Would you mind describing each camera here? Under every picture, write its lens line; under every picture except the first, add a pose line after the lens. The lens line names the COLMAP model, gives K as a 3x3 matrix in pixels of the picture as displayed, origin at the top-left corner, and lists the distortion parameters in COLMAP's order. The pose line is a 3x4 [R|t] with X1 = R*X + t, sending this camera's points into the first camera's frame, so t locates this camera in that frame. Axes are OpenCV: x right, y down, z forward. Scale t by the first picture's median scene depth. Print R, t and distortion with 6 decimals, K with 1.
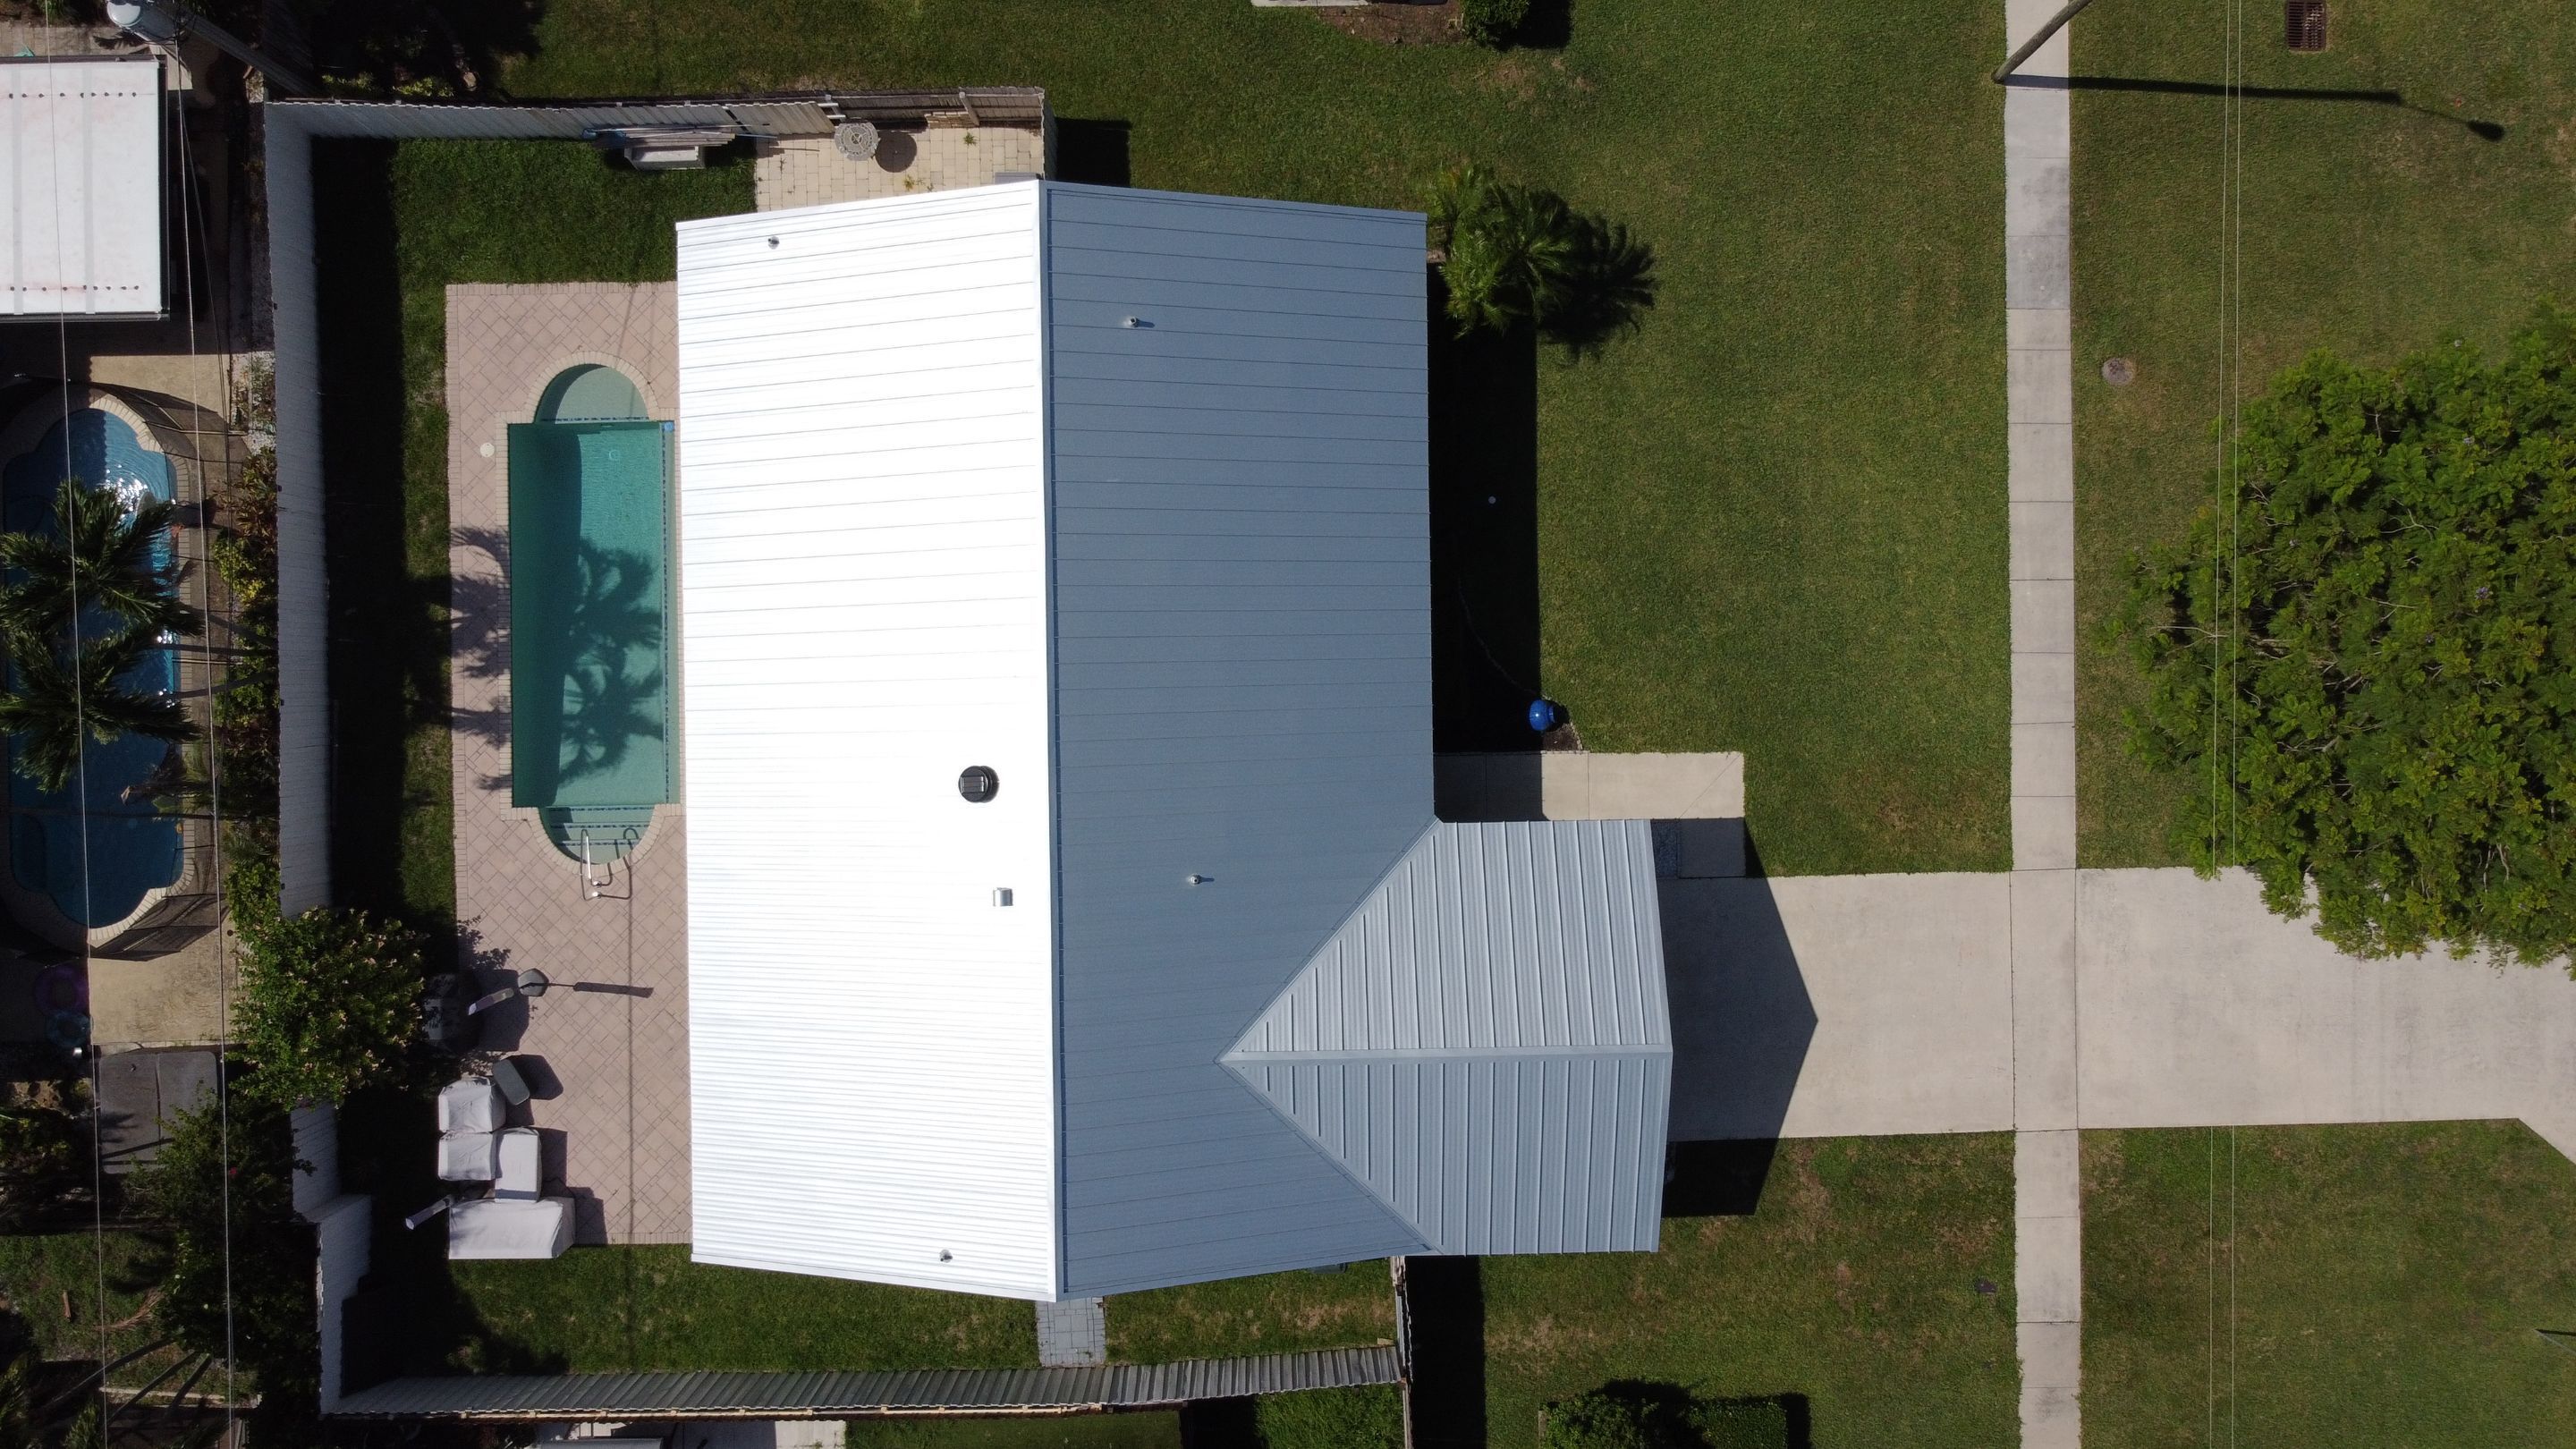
lens RADIAL K [[1924.4, 0, 1288.0], [0, 1924.4, 724.5], [0, 0, 1]] dist [0.006133, -0.009346]
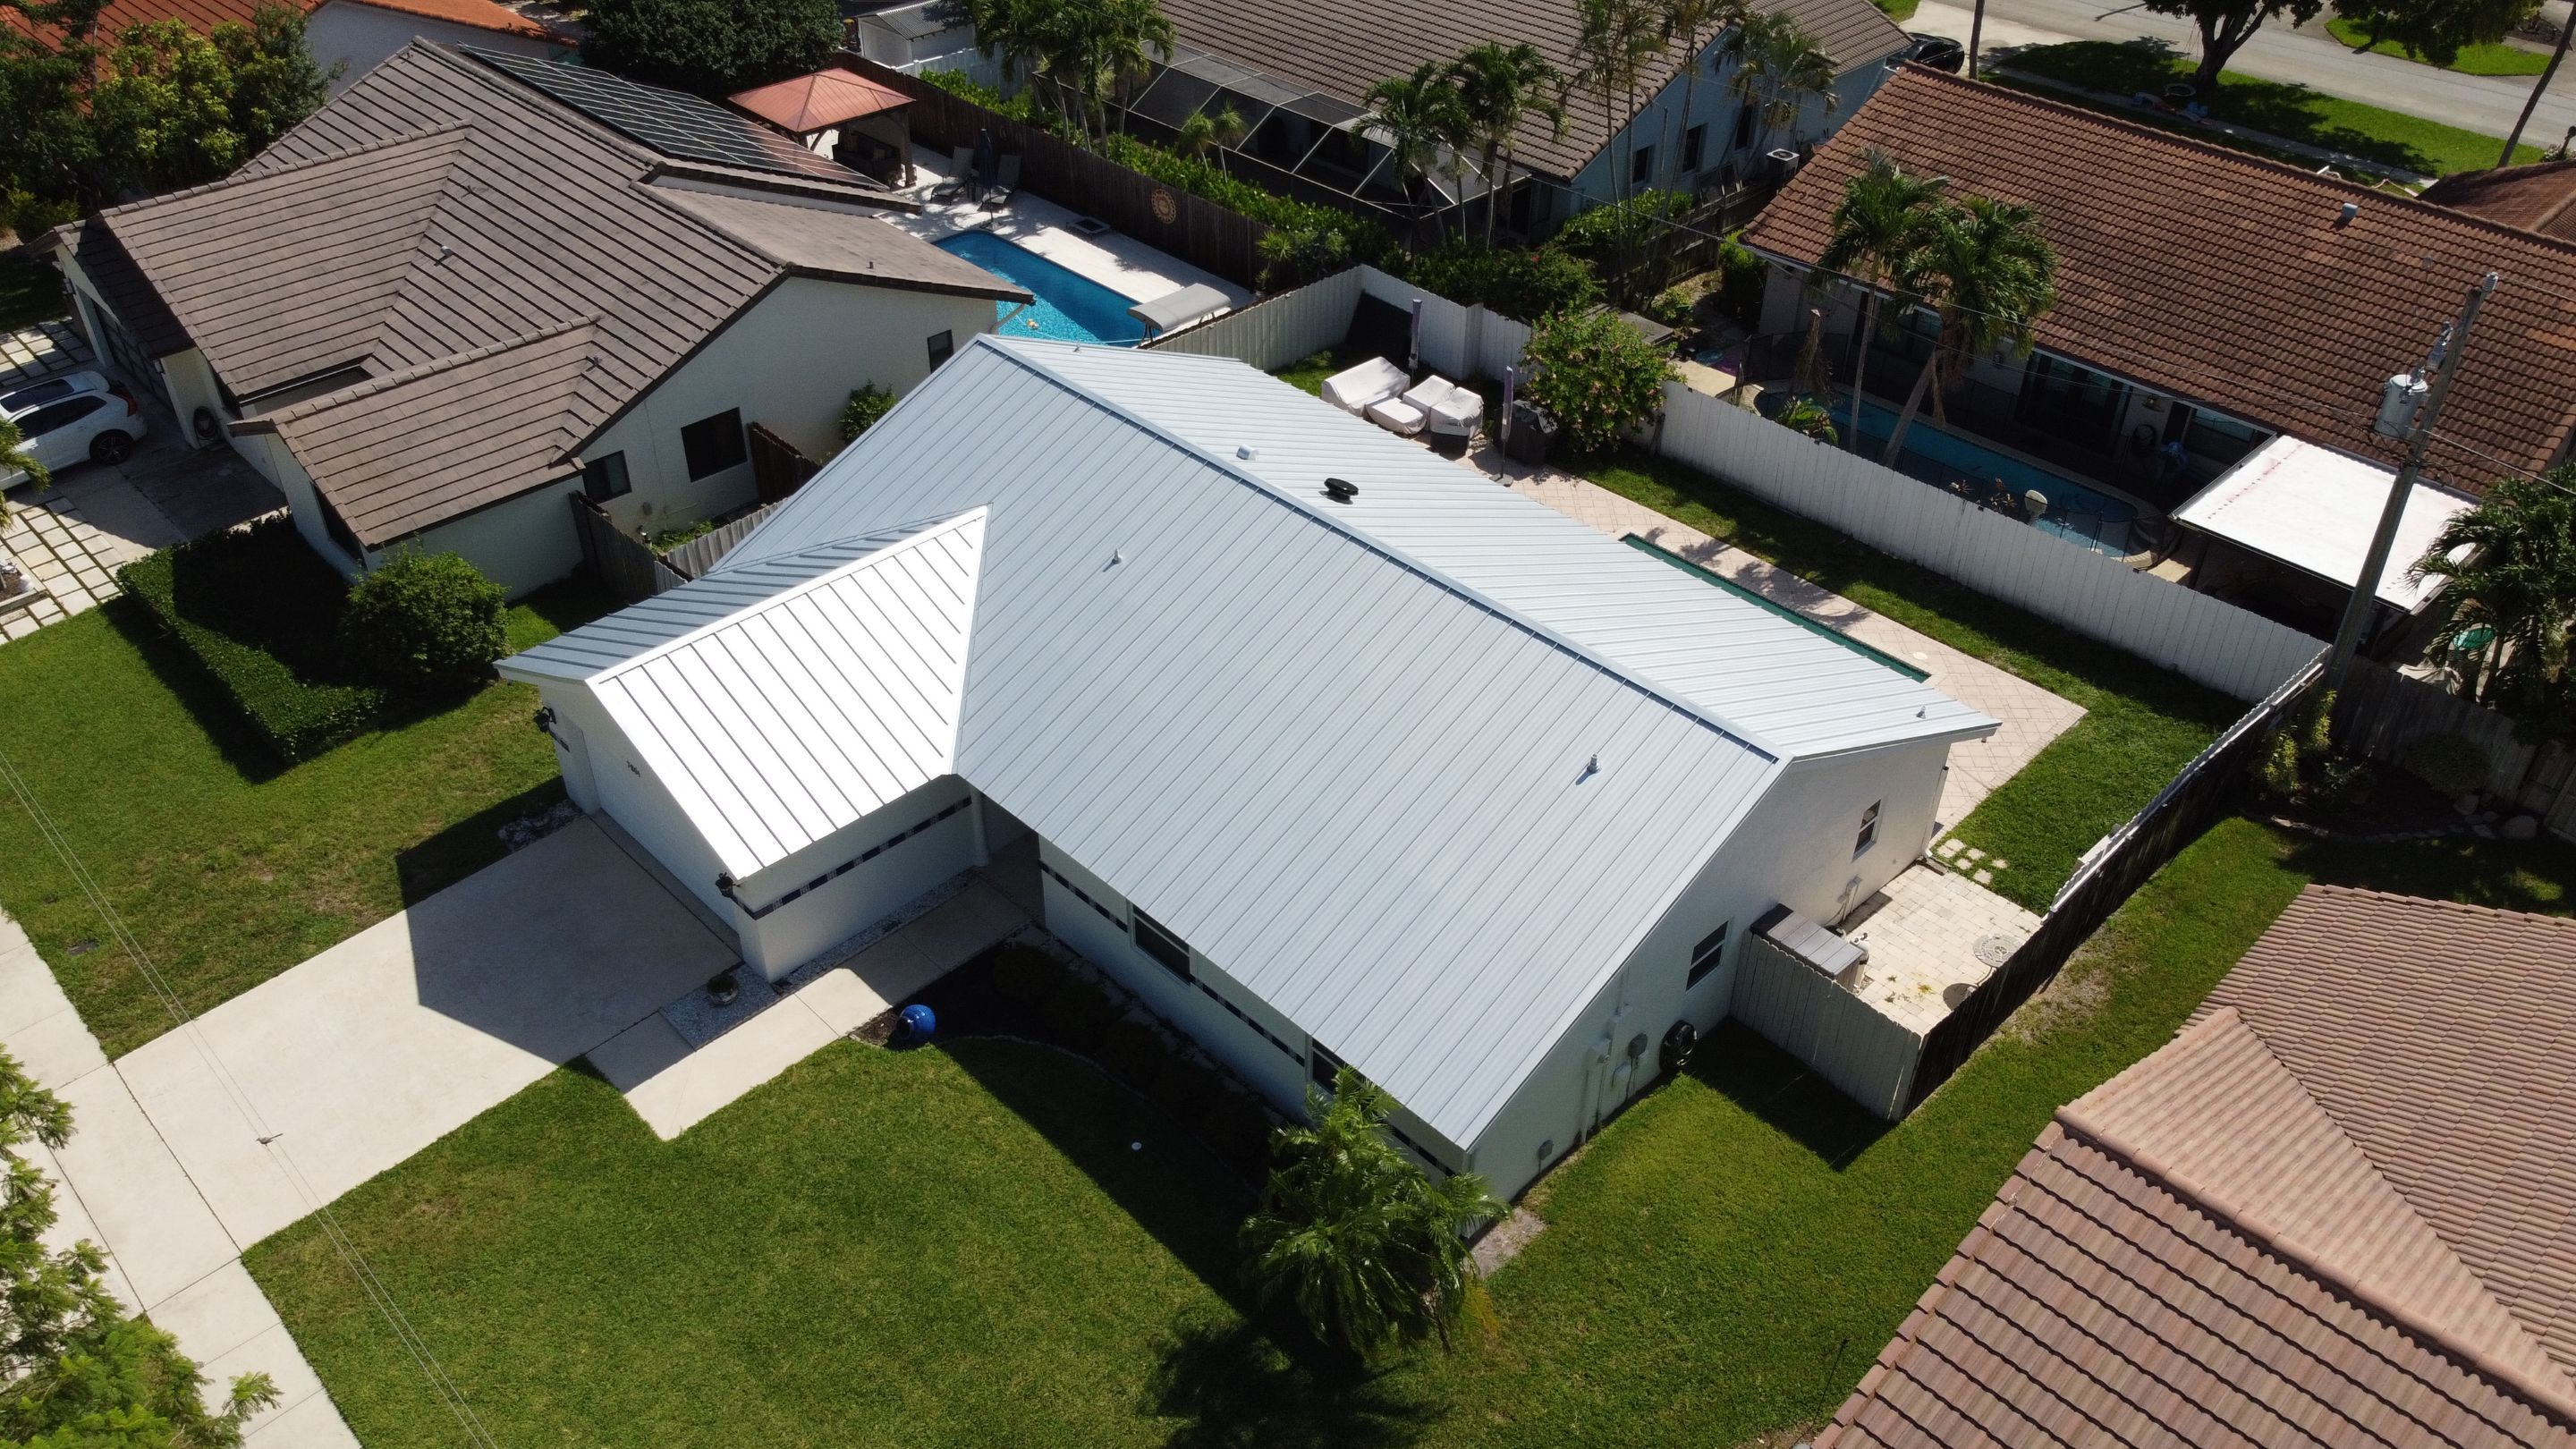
lens RADIAL K [[1944.1, 0, 1283.6], [0, 1944.1, 724.4], [0, 0, 1]] dist [0.002602, -0.000326]
pose [[-0.727145, 0.401527, -0.556809, 0.420691], [-0.686317, -0.443085, 0.576753, -0.520481], [-0.015132, 0.801531, 0.597762, 0.411348]]
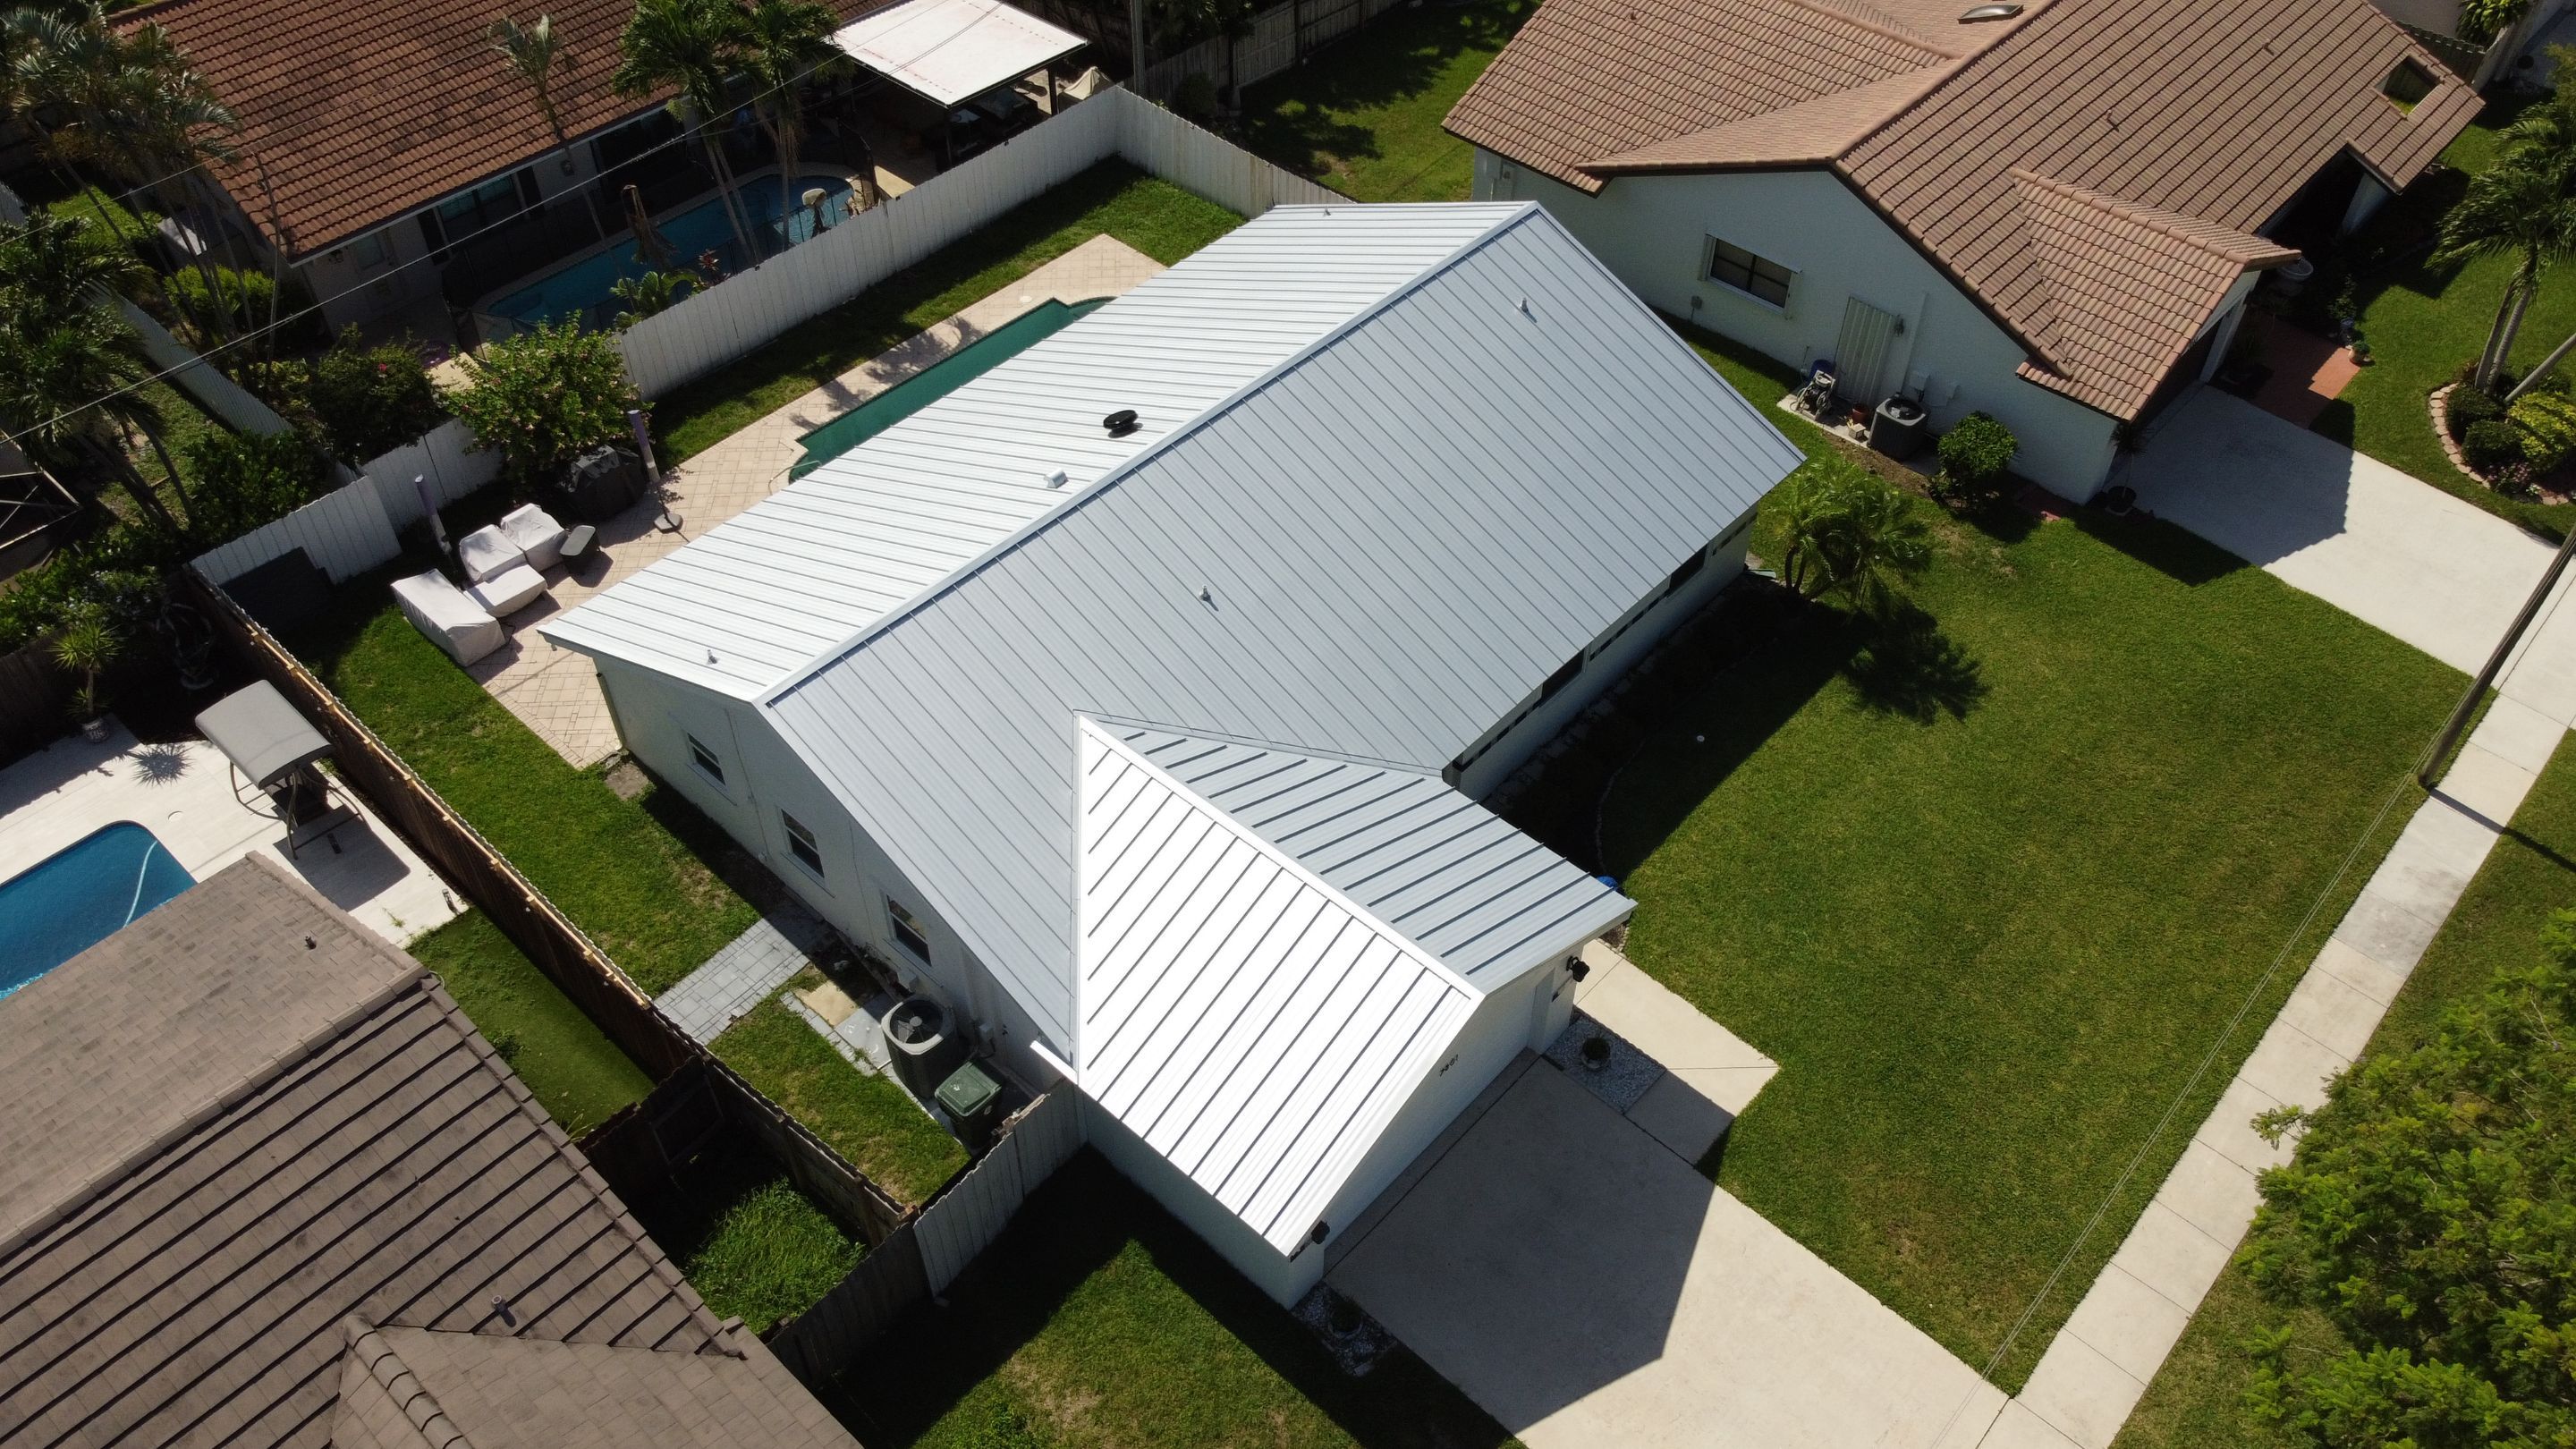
lens RADIAL K [[1924.4, 0, 1288.0], [0, 1924.4, 724.5], [0, 0, 1]] dist [0.006133, -0.009346]
pose [[0.729621, 0.488113, -0.478956, 0.402826], [-0.683828, 0.514880, -0.516990, 0.497748], [-0.005745, 0.704730, 0.709452, 0.333919]]
